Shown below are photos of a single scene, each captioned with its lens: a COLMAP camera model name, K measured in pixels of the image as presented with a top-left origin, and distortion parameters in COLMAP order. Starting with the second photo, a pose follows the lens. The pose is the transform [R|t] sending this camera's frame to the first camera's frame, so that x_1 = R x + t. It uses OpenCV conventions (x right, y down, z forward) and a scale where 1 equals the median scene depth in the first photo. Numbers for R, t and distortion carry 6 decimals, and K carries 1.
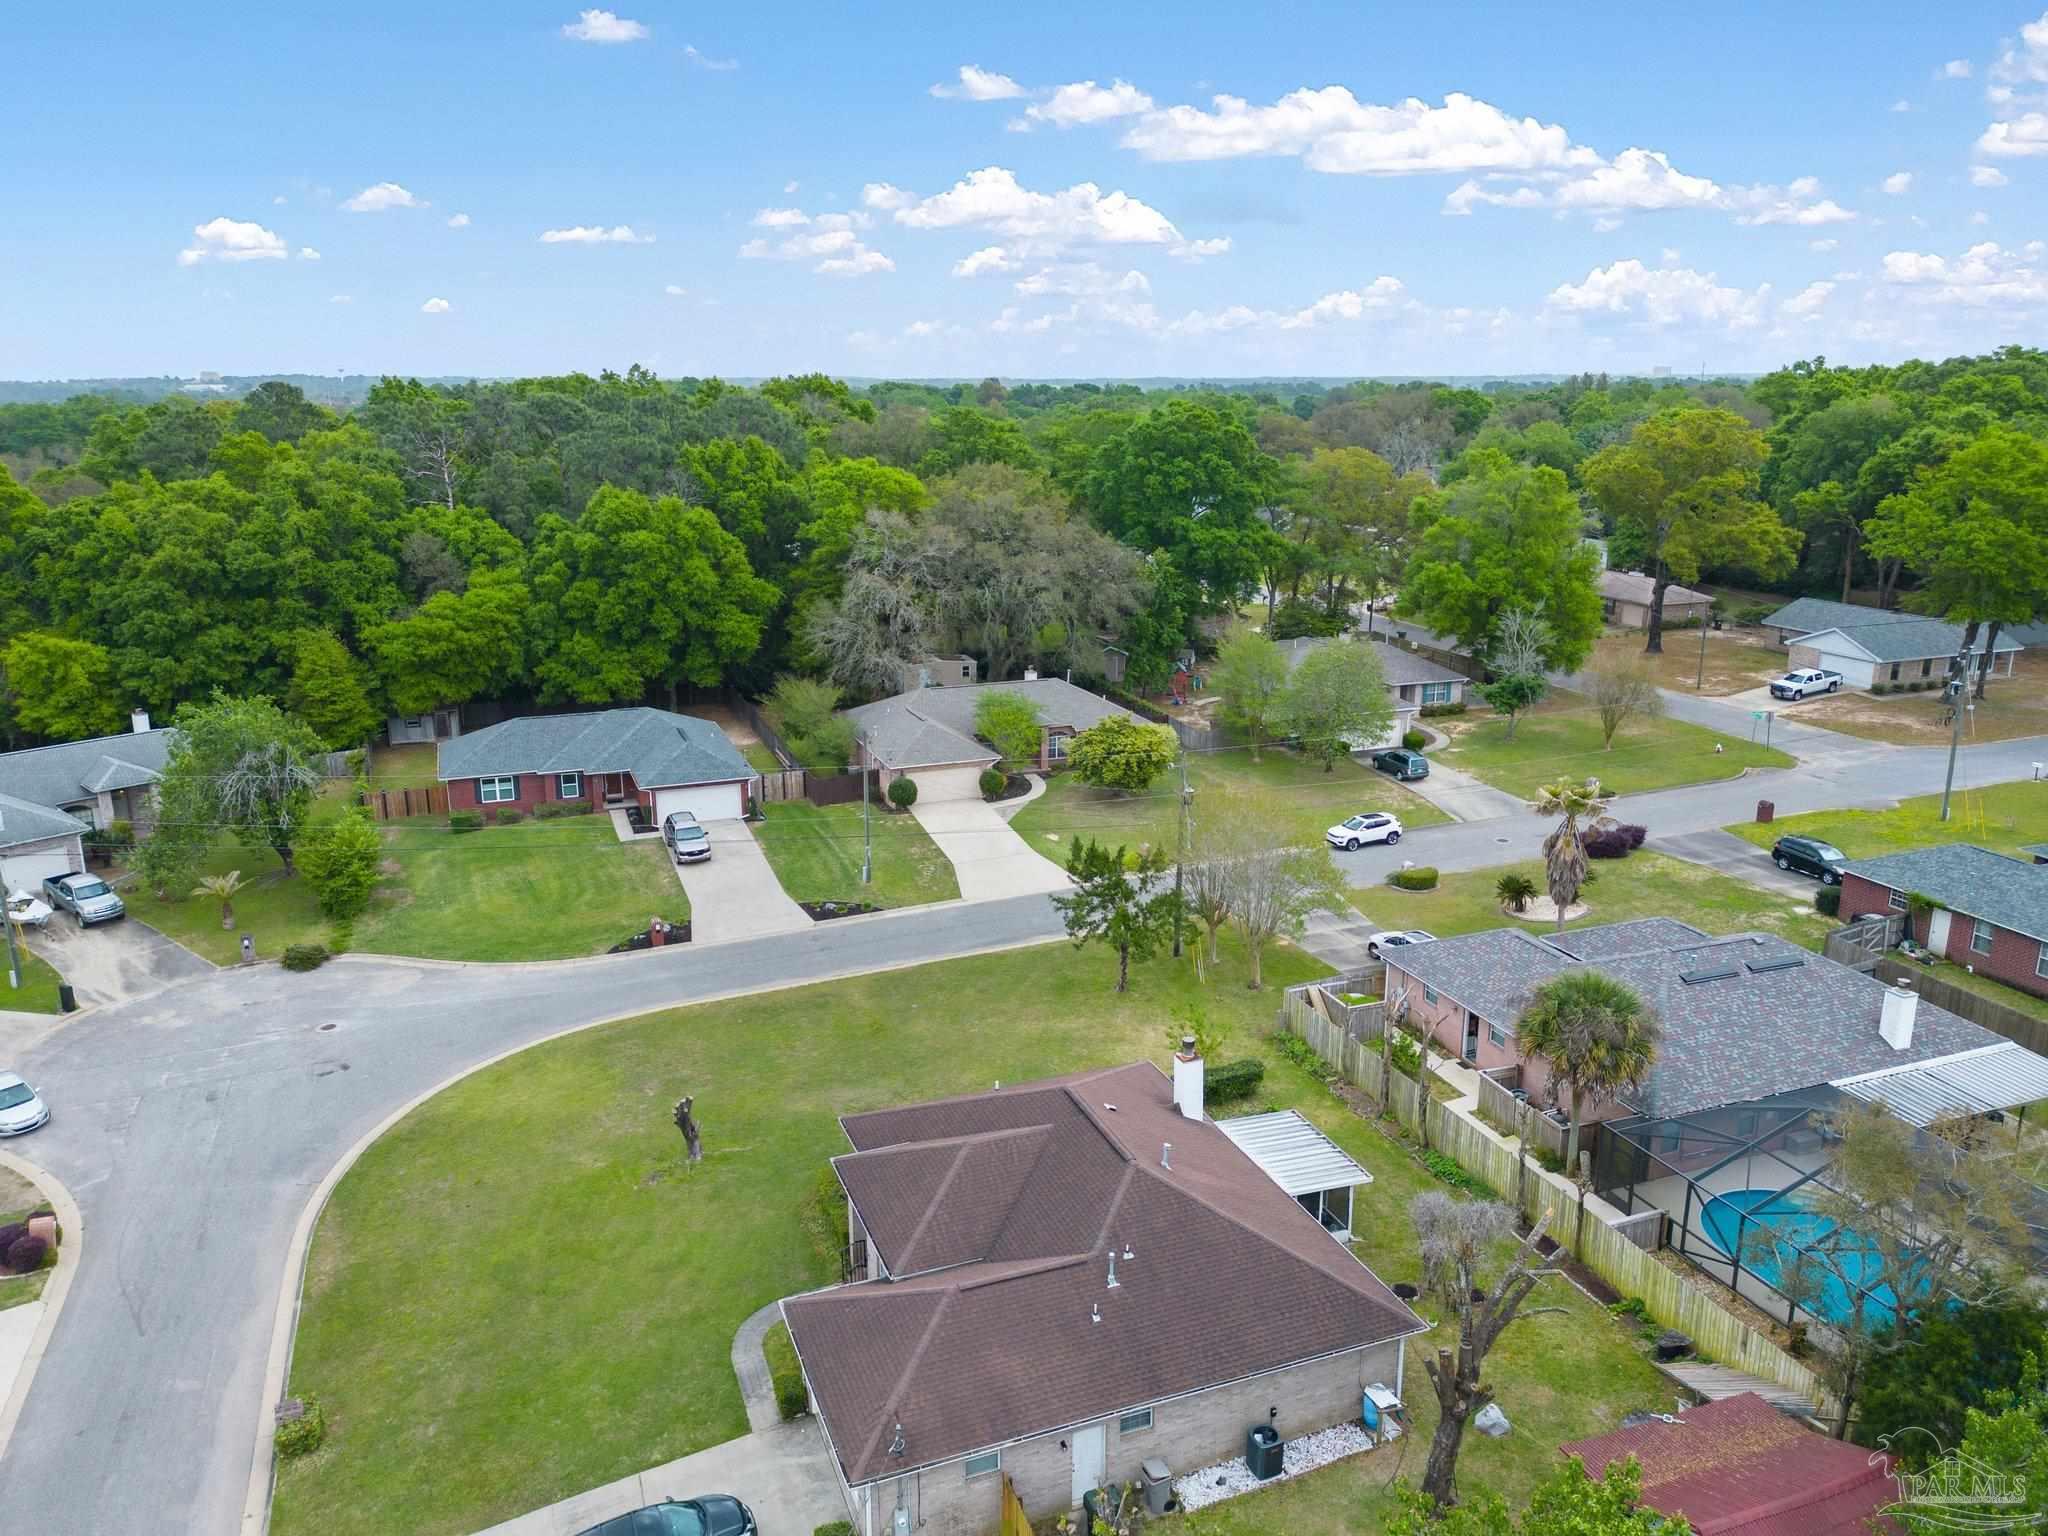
lens RADIAL K [[1466.4, 0, 1024.0], [0, 1466.4, 768.0], [0, 0, 1]] dist [0.036673, -0.004946]
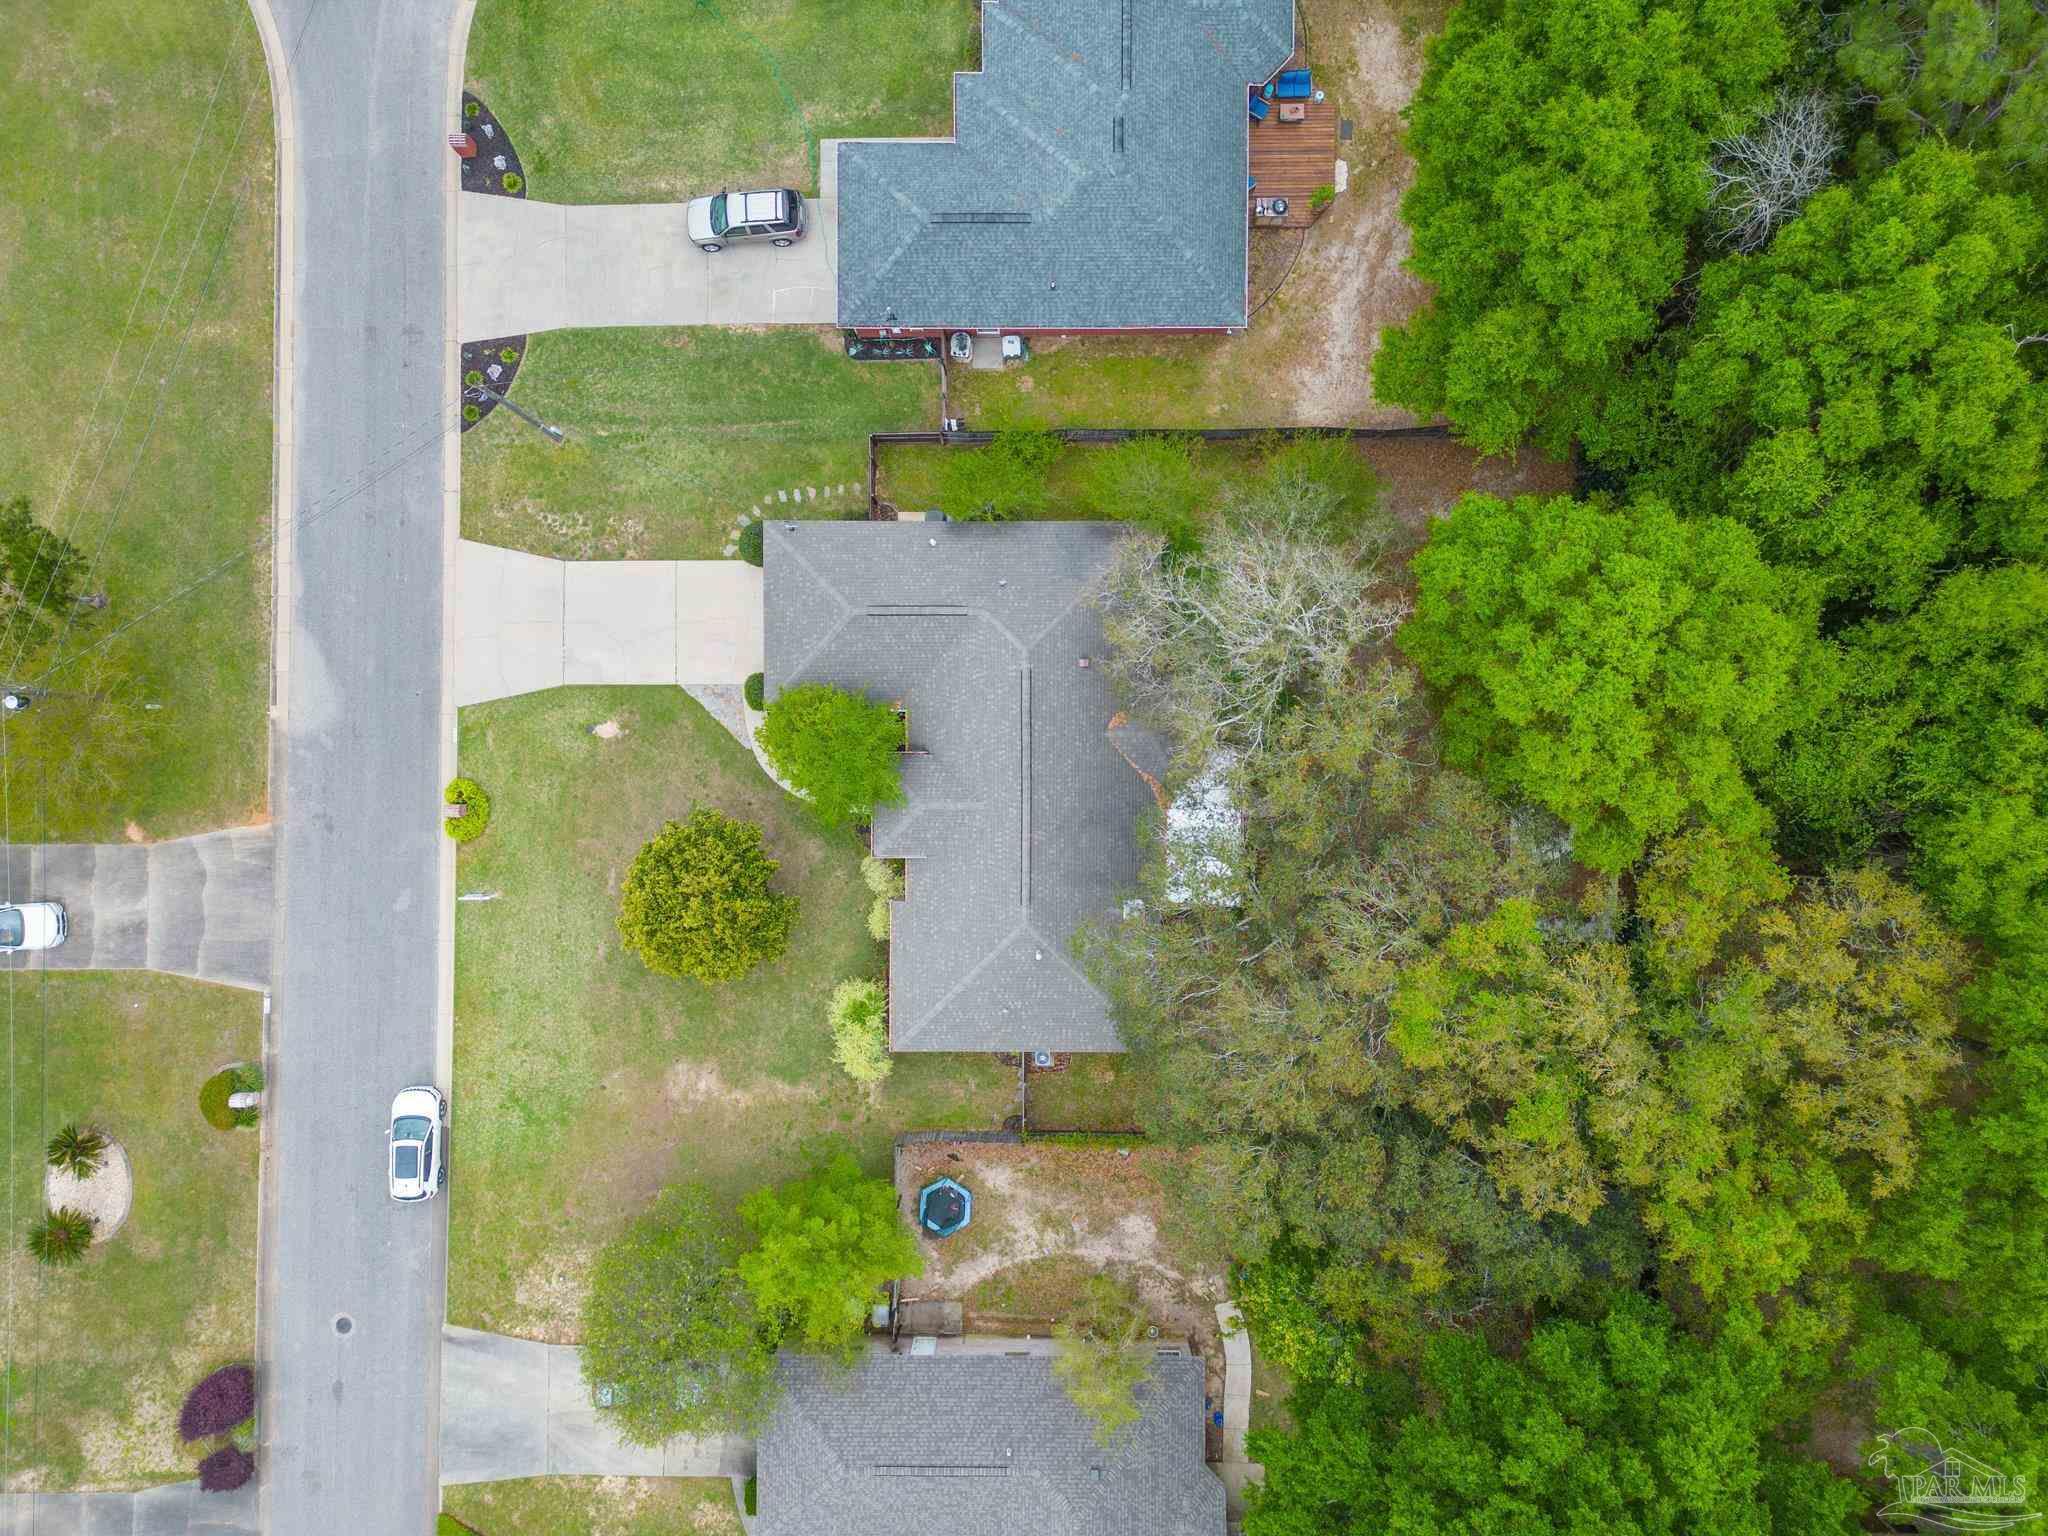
lens RADIAL K [[1466.4, 0, 1024.0], [0, 1466.4, 768.0], [0, 0, 1]] dist [0.036673, -0.004946]
pose [[-0.362293, 0.931992, 0.011621, -0.040218], [-0.219110, -0.097279, 0.970839, -0.638589], [0.905944, 0.349182, 0.239452, 0.978401]]
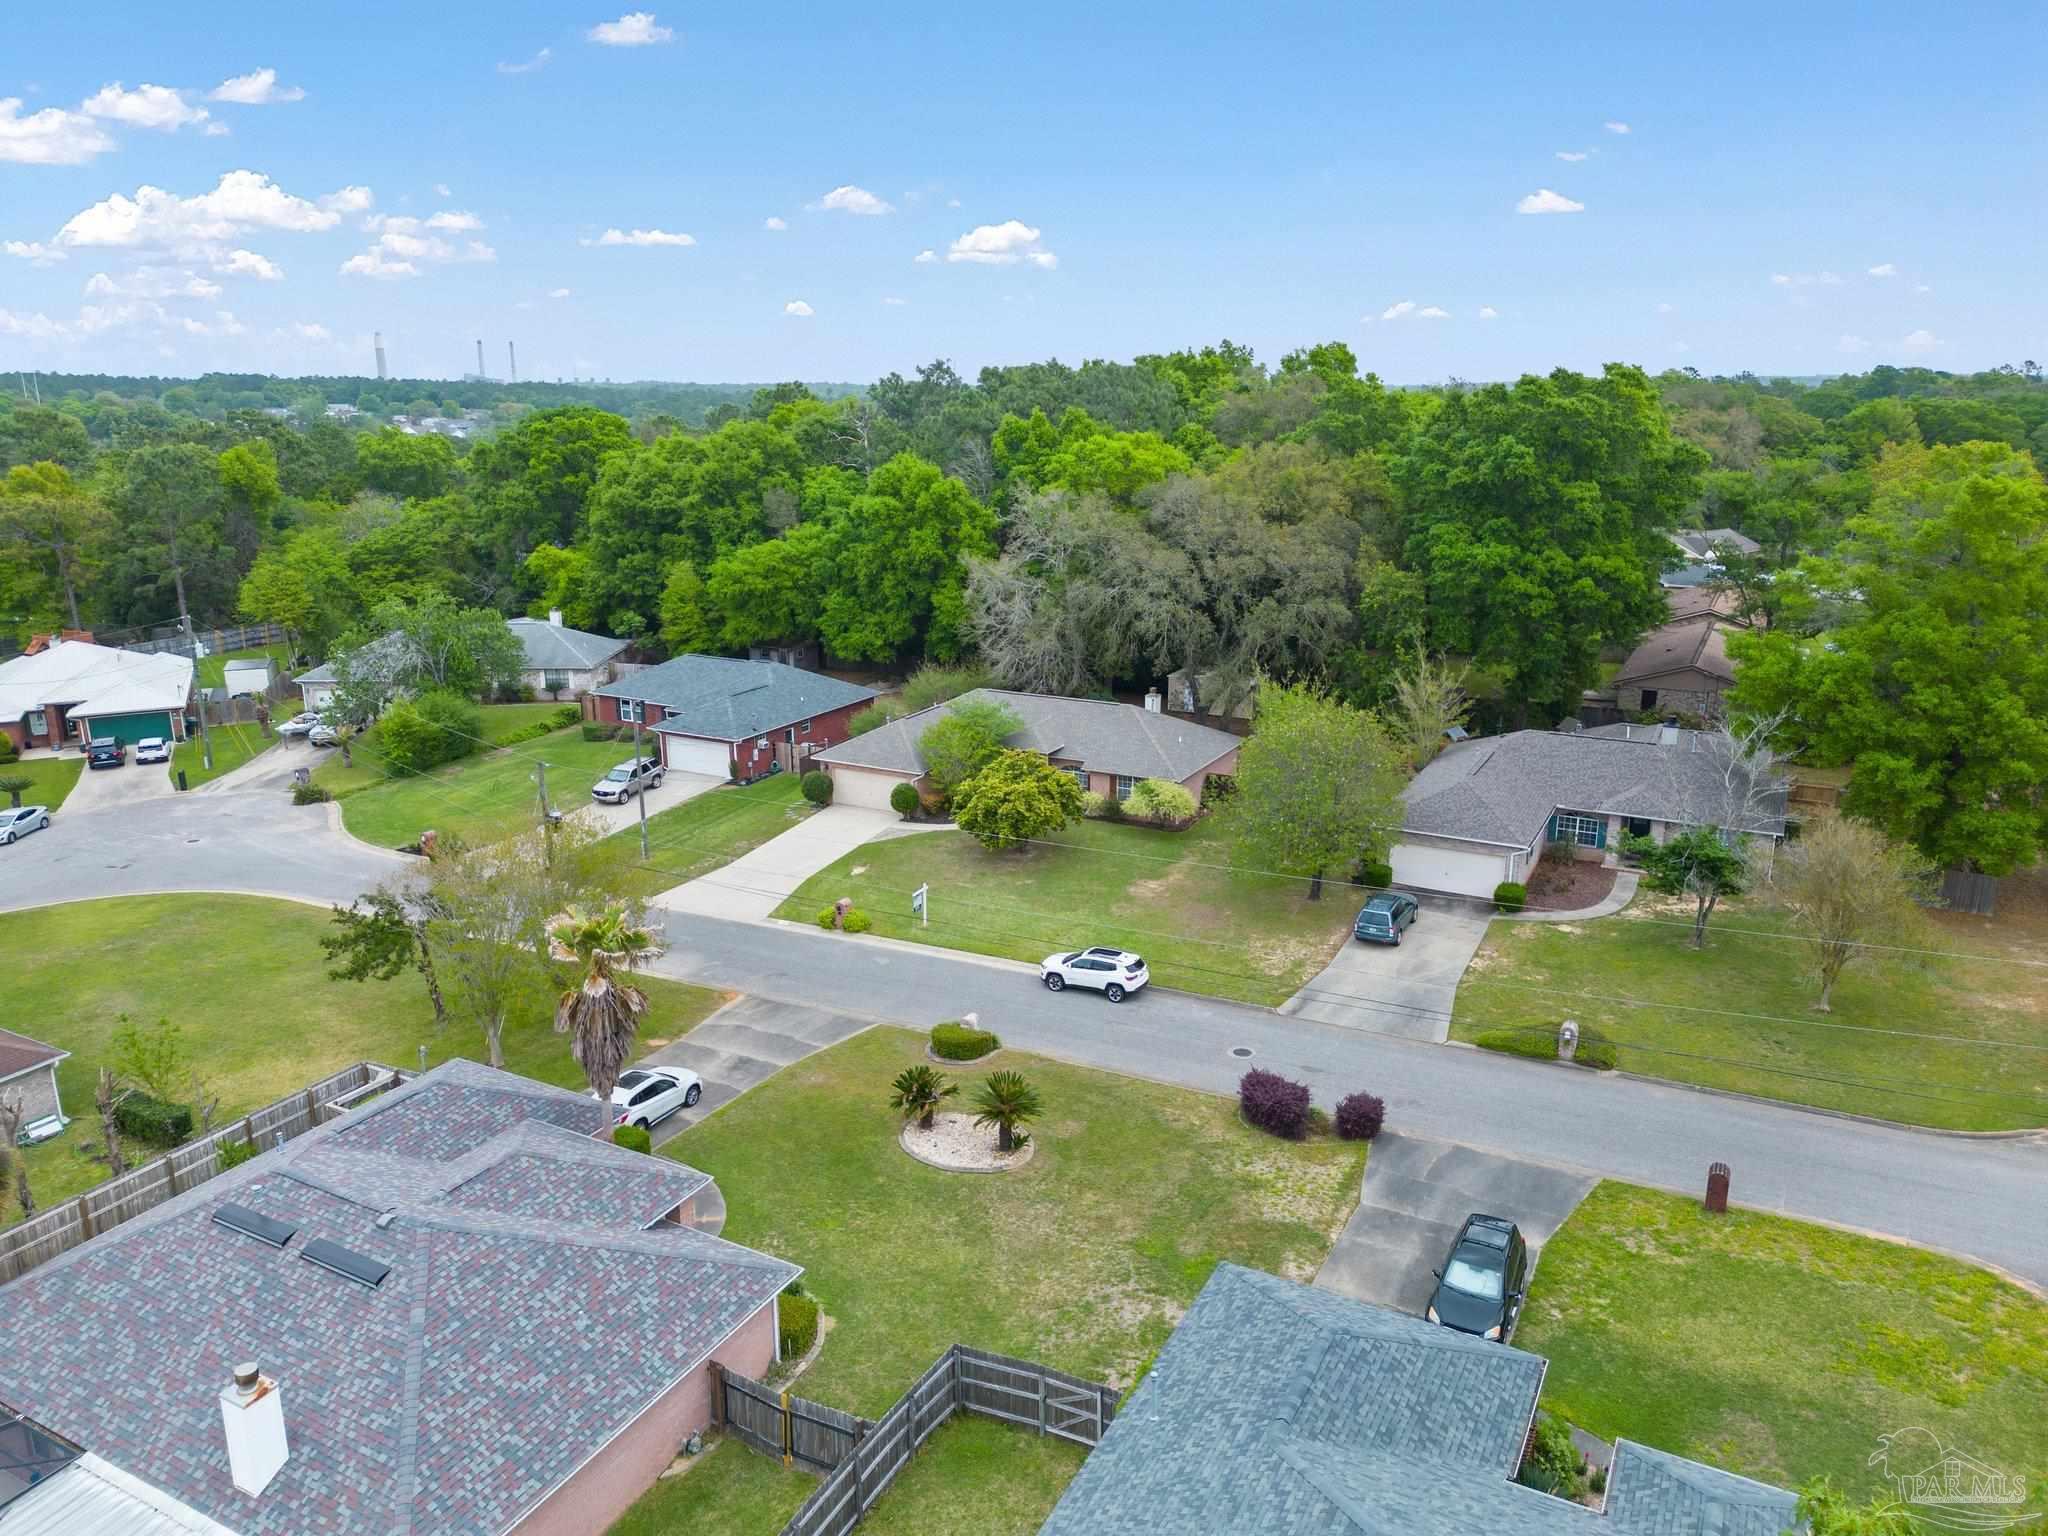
lens RADIAL K [[1438.1, 0, 1024.0], [0, 1438.1, 768.0], [0, 0, 1]] dist [0.046735, -0.003828]
pose [[0.652964, 0.197977, -0.731057, 0.654663], [-0.194202, 0.976727, 0.091050, -0.101634], [0.732068, 0.082520, 0.676215, 0.480926]]
